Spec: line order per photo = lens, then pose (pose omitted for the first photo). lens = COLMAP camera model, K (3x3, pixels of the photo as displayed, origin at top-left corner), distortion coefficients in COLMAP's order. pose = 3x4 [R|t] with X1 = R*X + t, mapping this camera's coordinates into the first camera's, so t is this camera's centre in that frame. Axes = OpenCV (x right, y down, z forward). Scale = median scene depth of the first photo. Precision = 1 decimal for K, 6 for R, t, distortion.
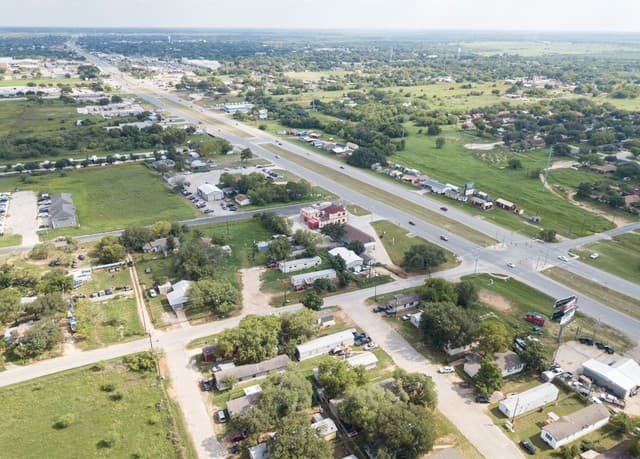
lens RADIAL K [[497.1, 0, 320.0], [0, 497.1, 229.5], [0, 0, 1]] dist [-0.003652, 0.008018]
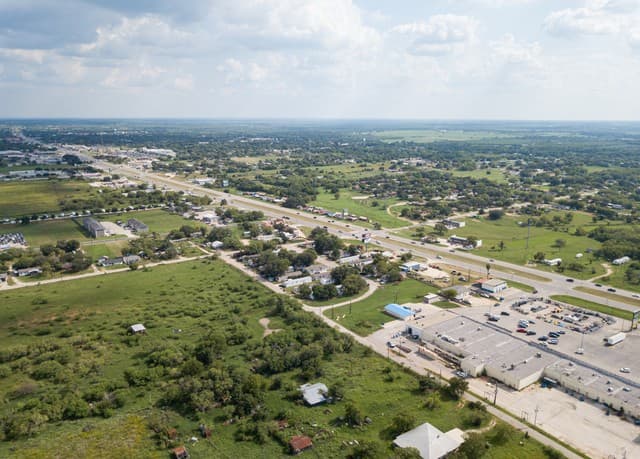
lens RADIAL K [[493.9, 0, 320.0], [0, 493.9, 229.5], [0, 0, 1]] dist [0.008190, -0.011247]
pose [[0.989980, -0.034702, 0.136876, -0.055923], [0.056403, 0.985825, -0.158014, 0.231324], [-0.129452, 0.164151, 0.977904, -0.706005]]
